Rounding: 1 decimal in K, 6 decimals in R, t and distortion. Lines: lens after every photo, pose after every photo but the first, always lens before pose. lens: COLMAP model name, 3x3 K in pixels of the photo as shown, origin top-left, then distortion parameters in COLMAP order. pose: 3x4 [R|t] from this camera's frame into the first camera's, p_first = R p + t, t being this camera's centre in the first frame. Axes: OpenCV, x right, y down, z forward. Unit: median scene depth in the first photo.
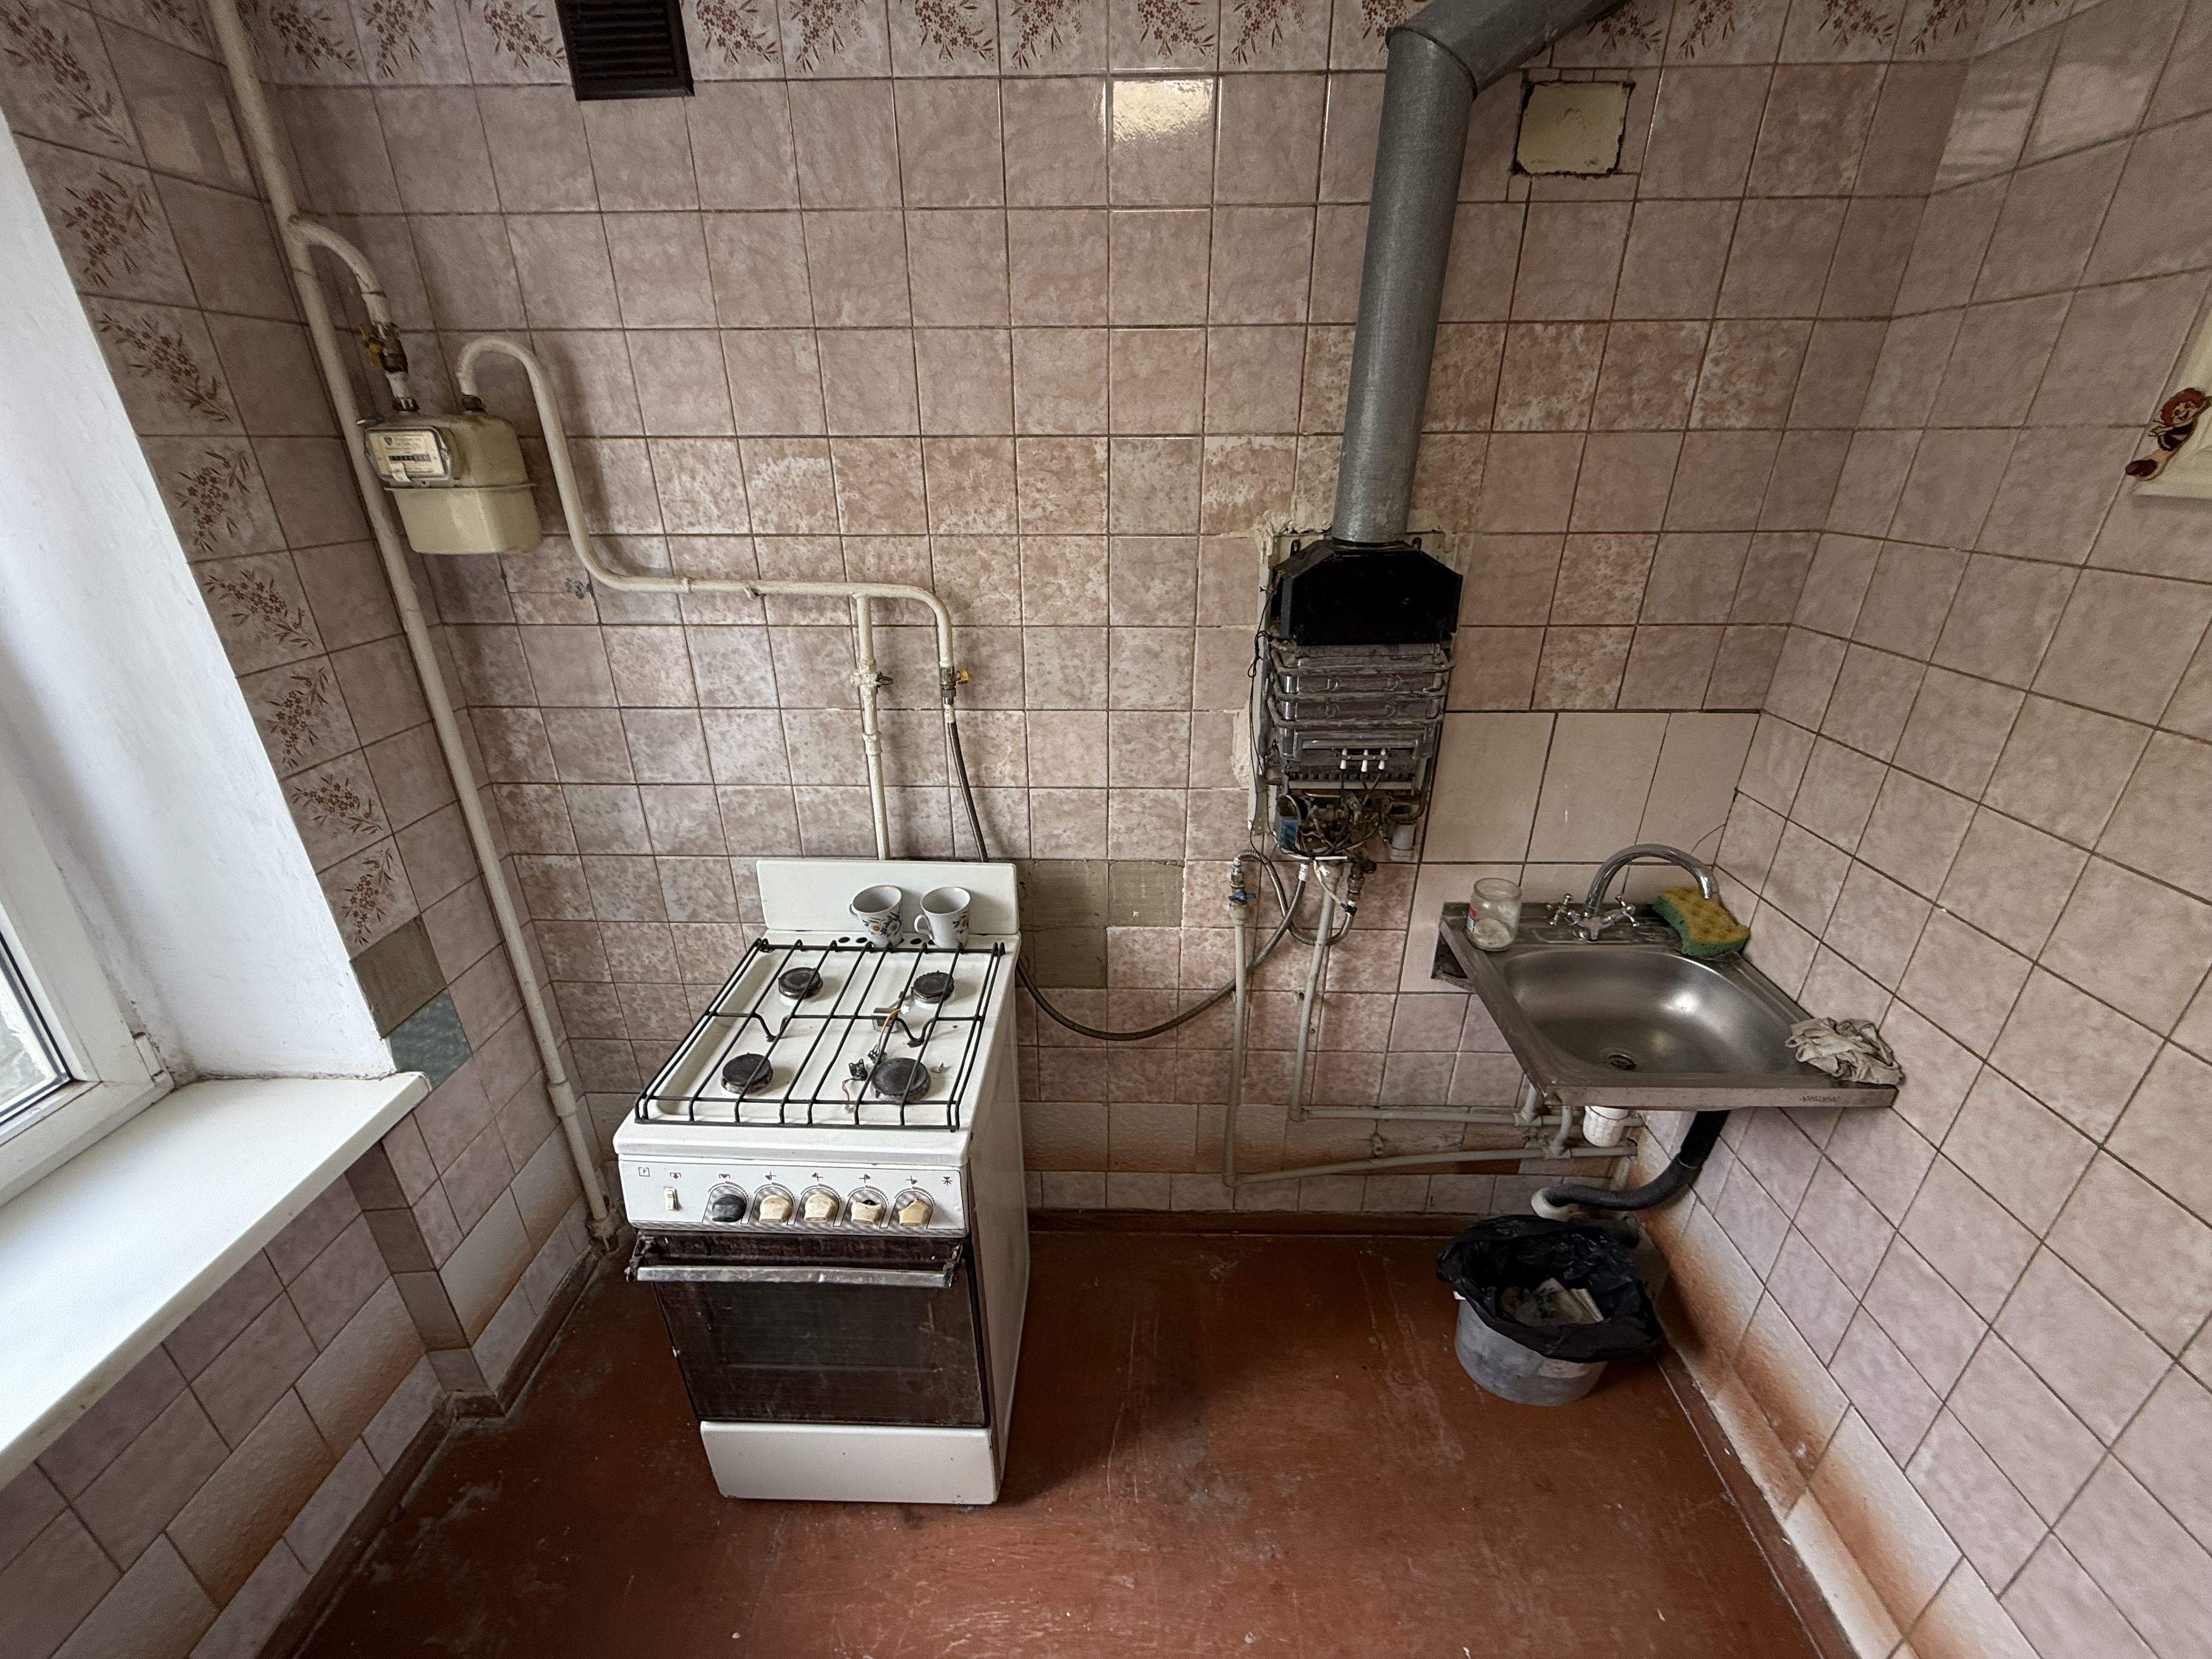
lens RADIAL K [[879.3, 0, 1099.3], [0, 879.3, 828.1], [0, 0, 1]] dist [0.000199, -0.000030]
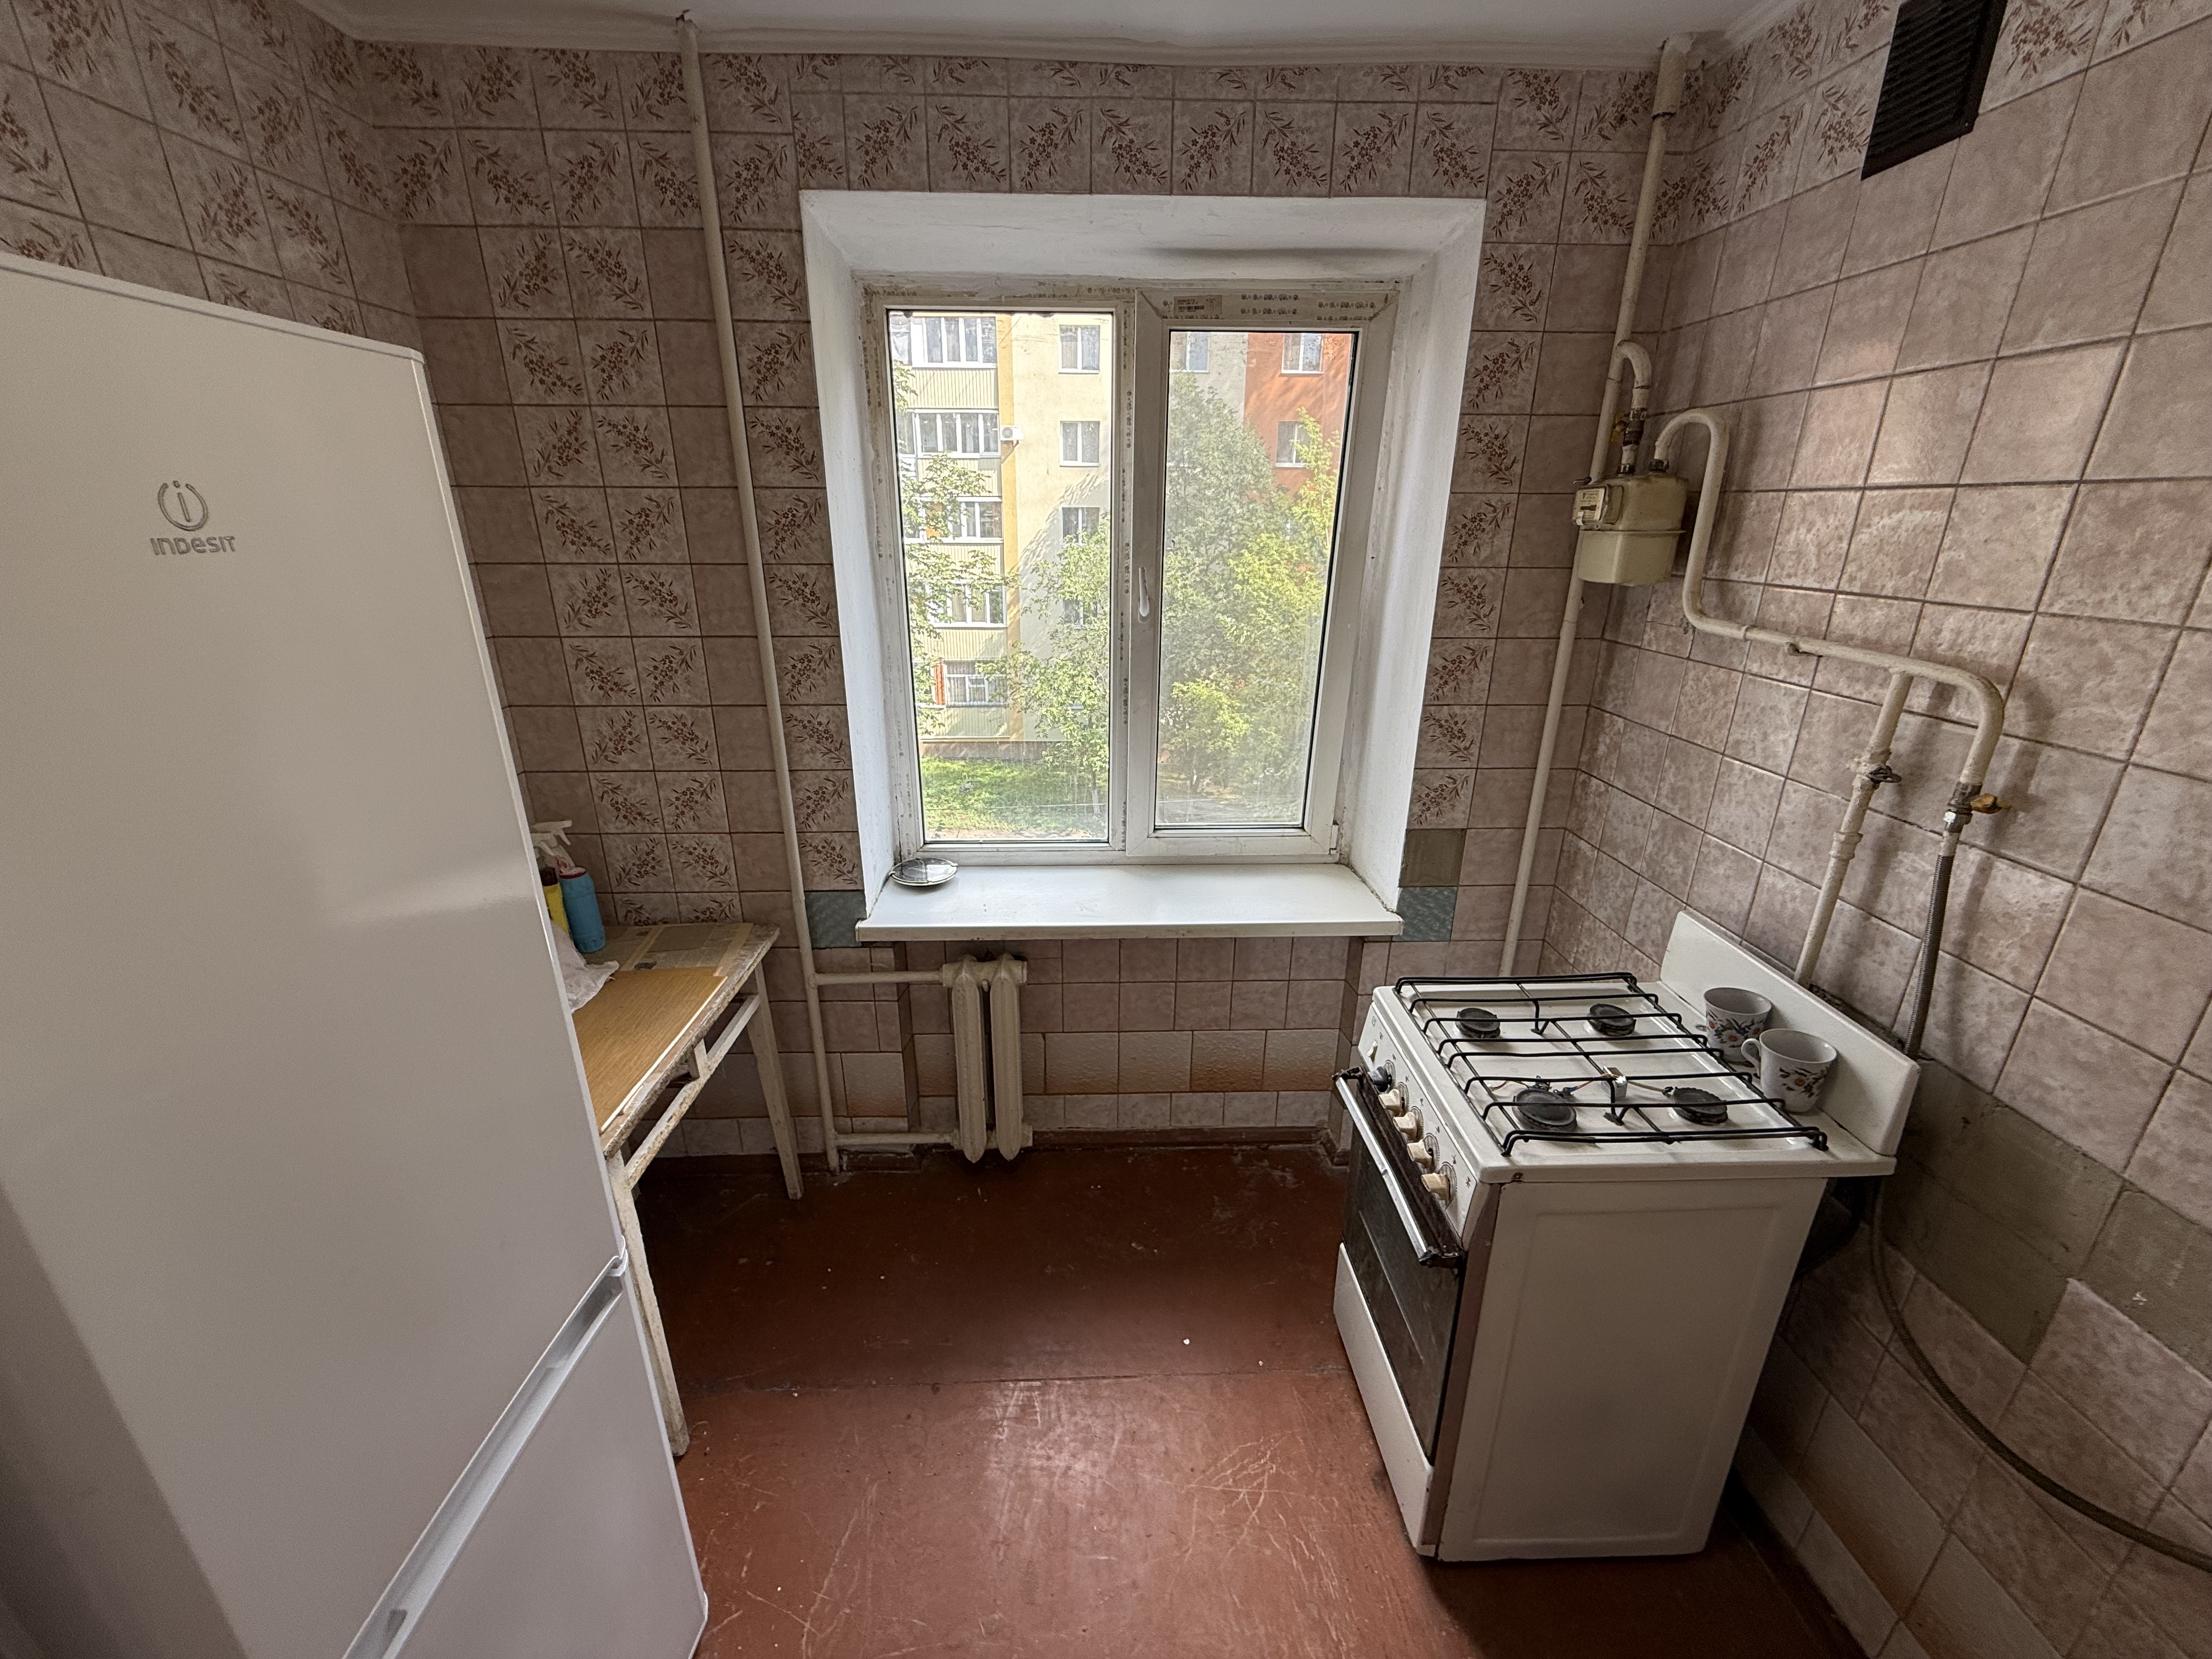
lens RADIAL K [[879.3, 0, 1096.9], [0, 879.3, 828.3], [0, 0, 1]] dist [0.000199, -0.000030]
pose [[0.067201, 0.340722, -0.937759, 0.529950], [-0.408815, 0.866767, 0.285632, -0.065416], [0.910140, 0.364175, 0.197540, 0.205169]]
